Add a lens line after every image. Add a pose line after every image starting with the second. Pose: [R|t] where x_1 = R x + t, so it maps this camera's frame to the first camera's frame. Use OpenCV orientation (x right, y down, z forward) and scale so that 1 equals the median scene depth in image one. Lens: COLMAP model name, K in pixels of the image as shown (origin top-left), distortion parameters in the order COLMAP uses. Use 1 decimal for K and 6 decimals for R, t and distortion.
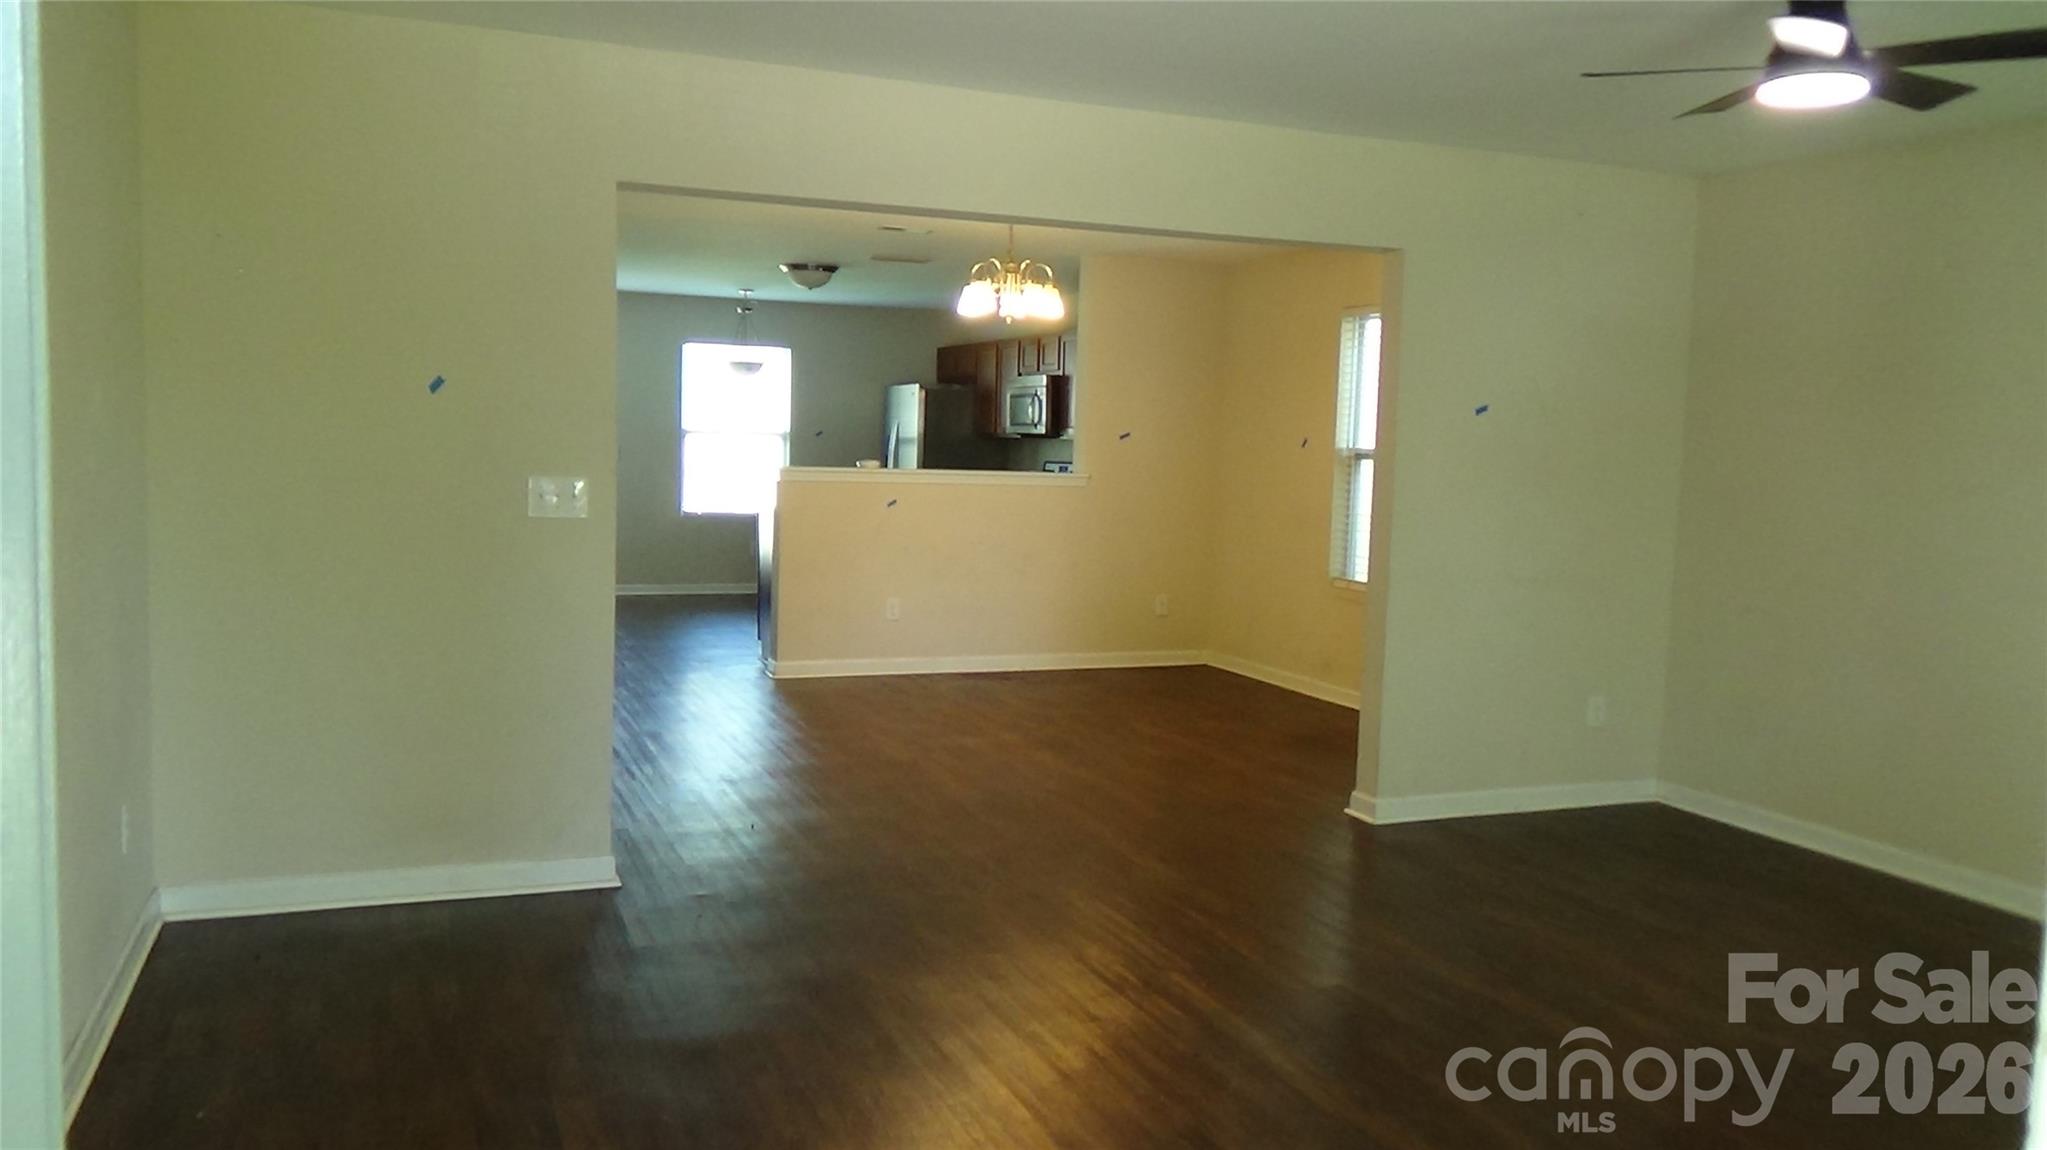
lens RADIAL K [[1594.2, 0, 1032.0], [0, 1594.2, 581.4], [0, 0, 1]] dist [0.022942, -0.018838]
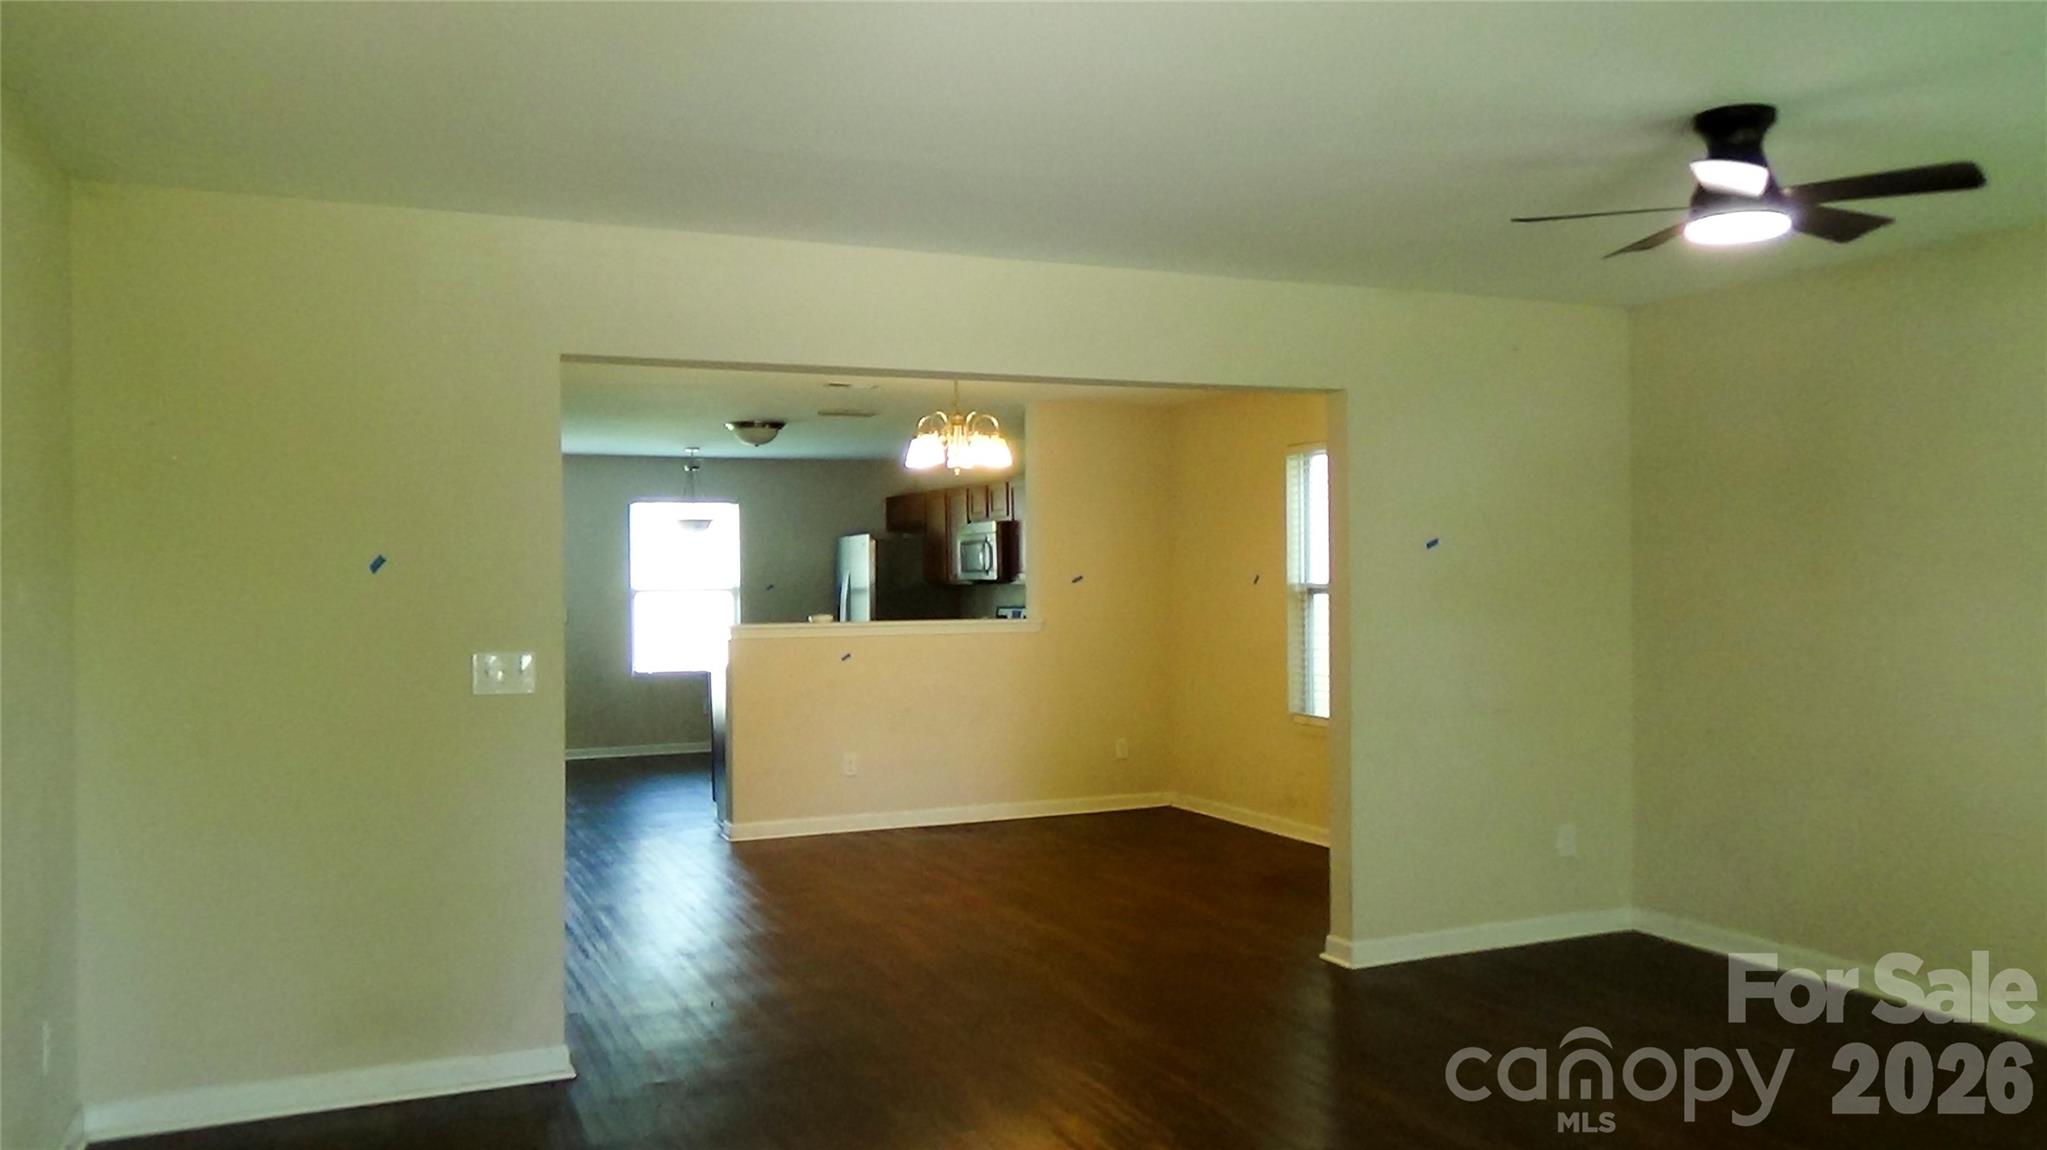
lens RADIAL K [[1594.2, 0, 1032.7], [0, 1594.2, 574.1], [0, 0, 1]] dist [0.022942, -0.018838]
pose [[0.998691, -0.040244, 0.031580, -0.001290], [0.042968, 0.994930, -0.090925, -0.005921], [-0.027761, 0.092163, 0.995357, 0.007311]]
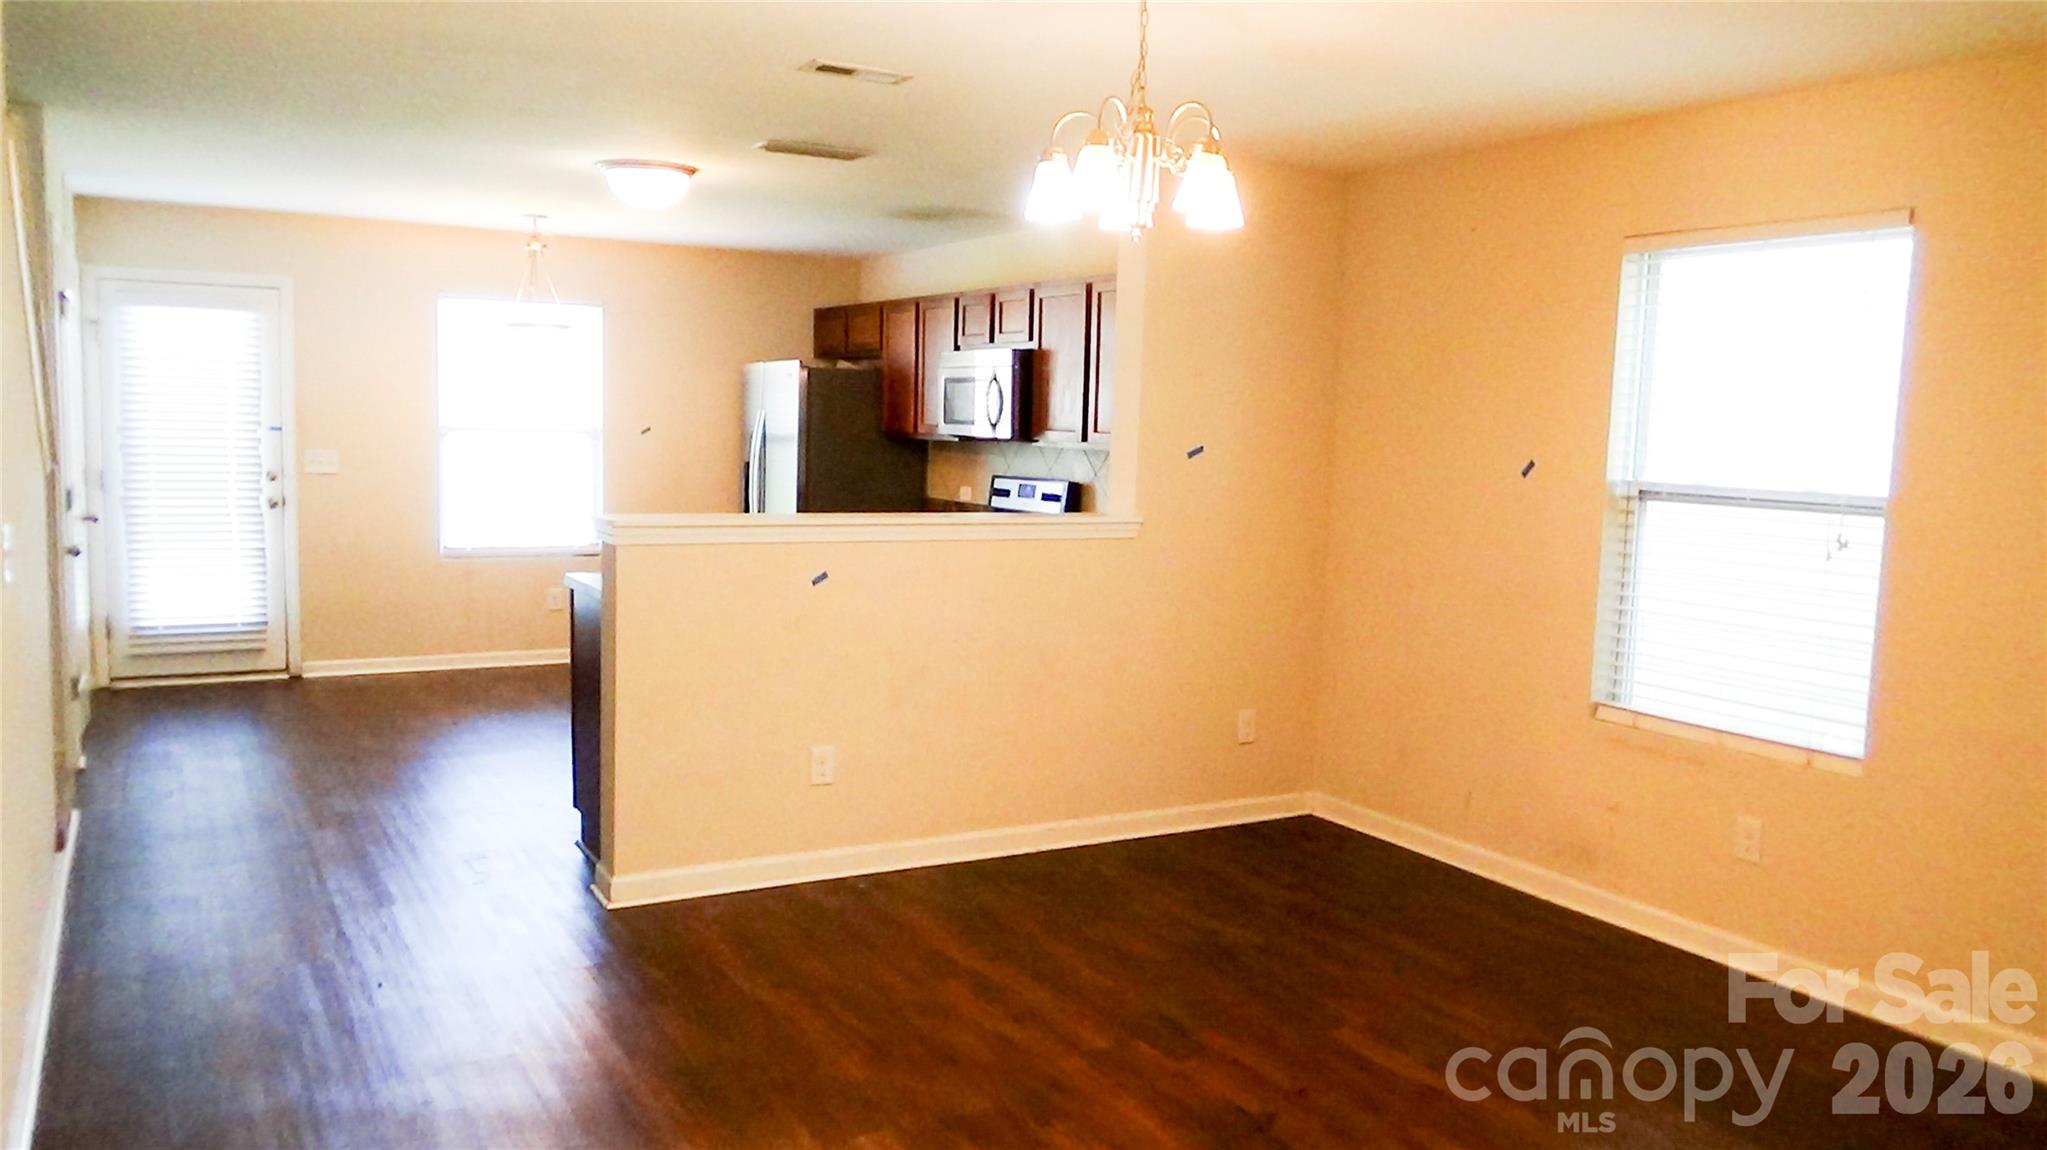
lens RADIAL K [[1594.2, 0, 1038.7], [0, 1594.2, 584.1], [0, 0, 1]] dist [0.022942, -0.018838]
pose [[0.991297, -0.013965, 0.130902, -0.095743], [0.011277, 0.999710, 0.021256, -0.065701], [-0.131161, -0.019595, 0.991167, 0.488971]]
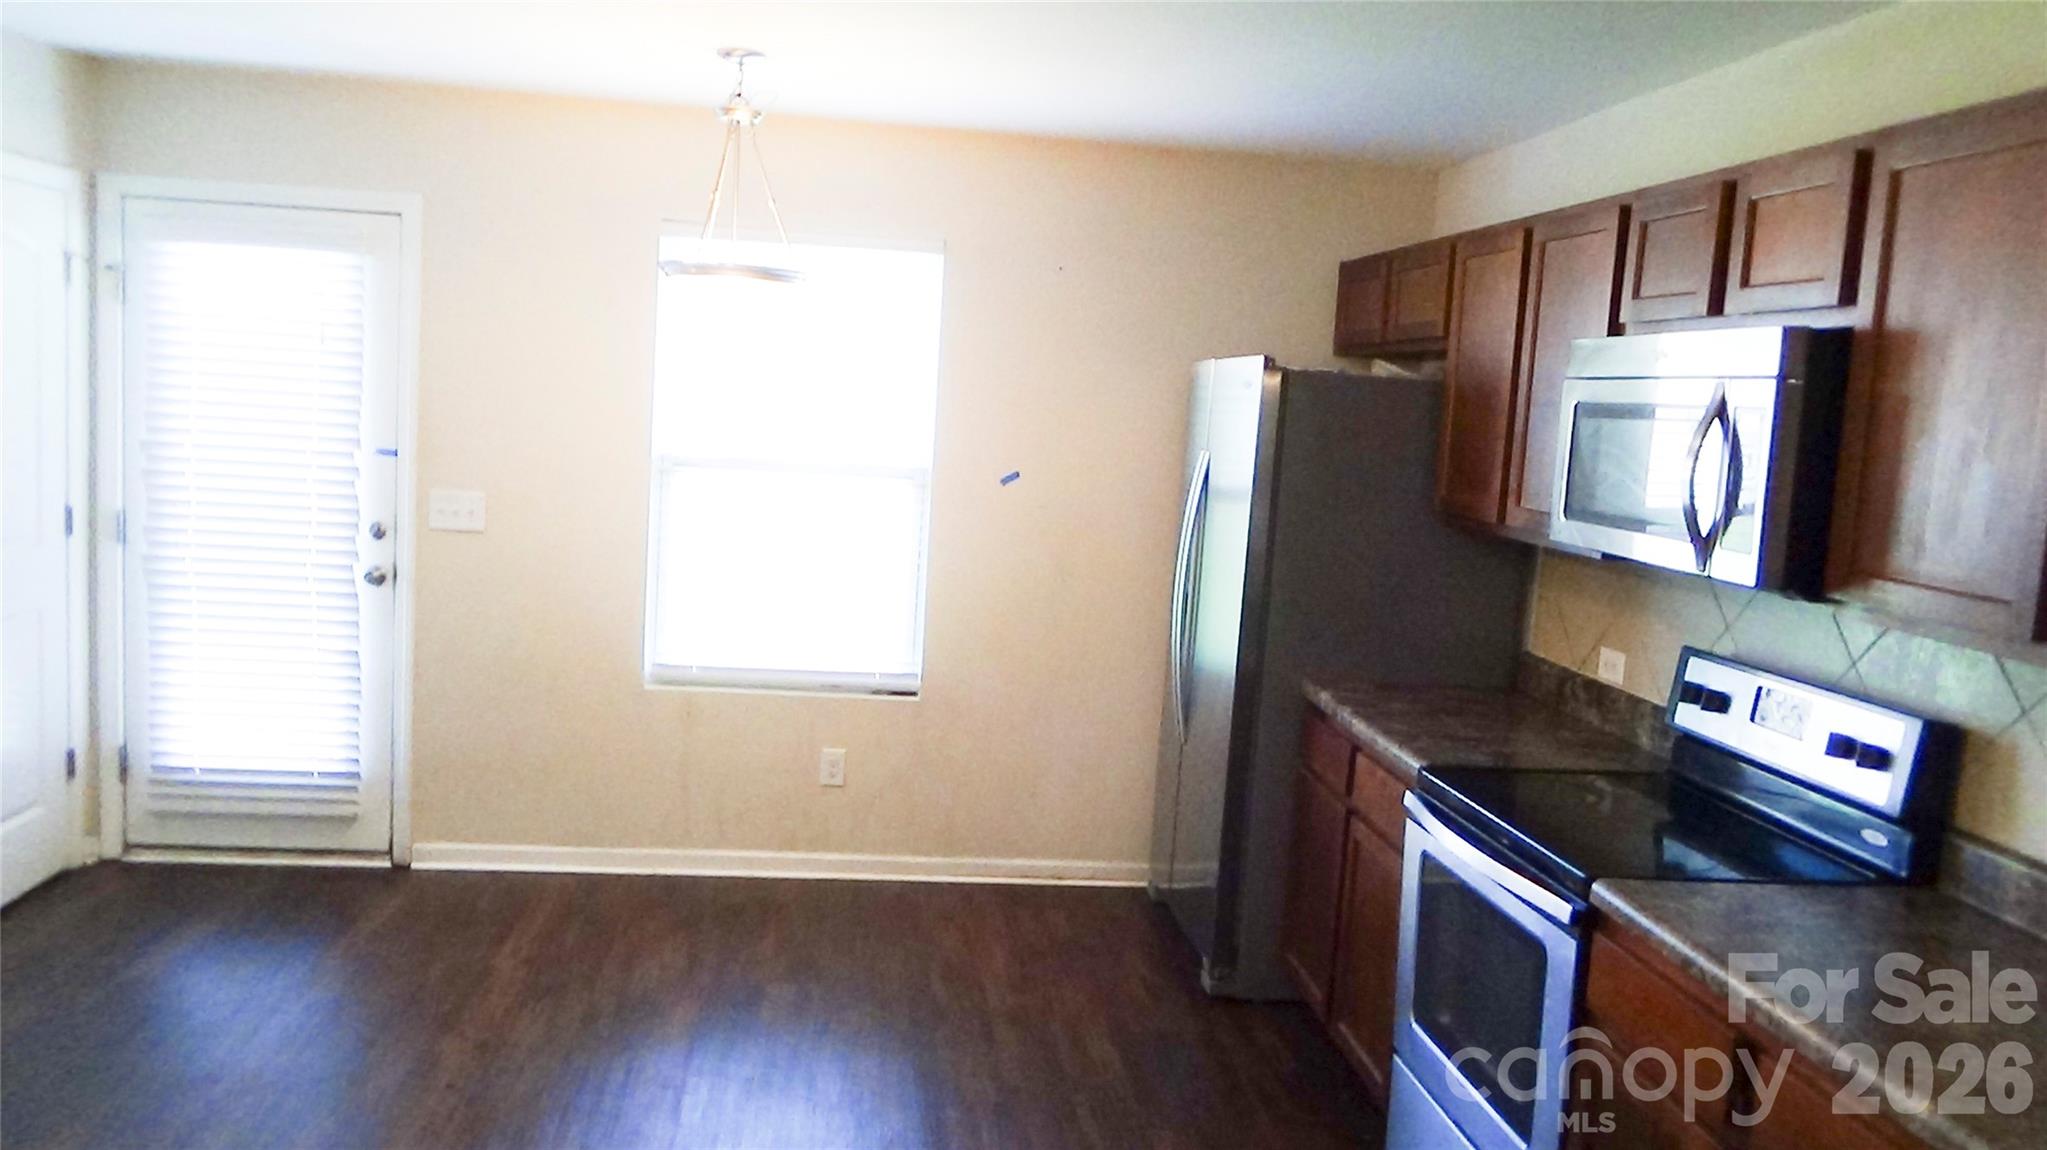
lens RADIAL K [[1594.2, 0, 1034.0], [0, 1594.2, 574.0], [0, 0, 1]] dist [0.022942, -0.018838]
pose [[0.962481, 0.063158, -0.263897, -0.043287], [-0.059845, 0.997995, 0.020580, -0.132608], [0.264668, -0.004015, 0.964331, 1.073477]]
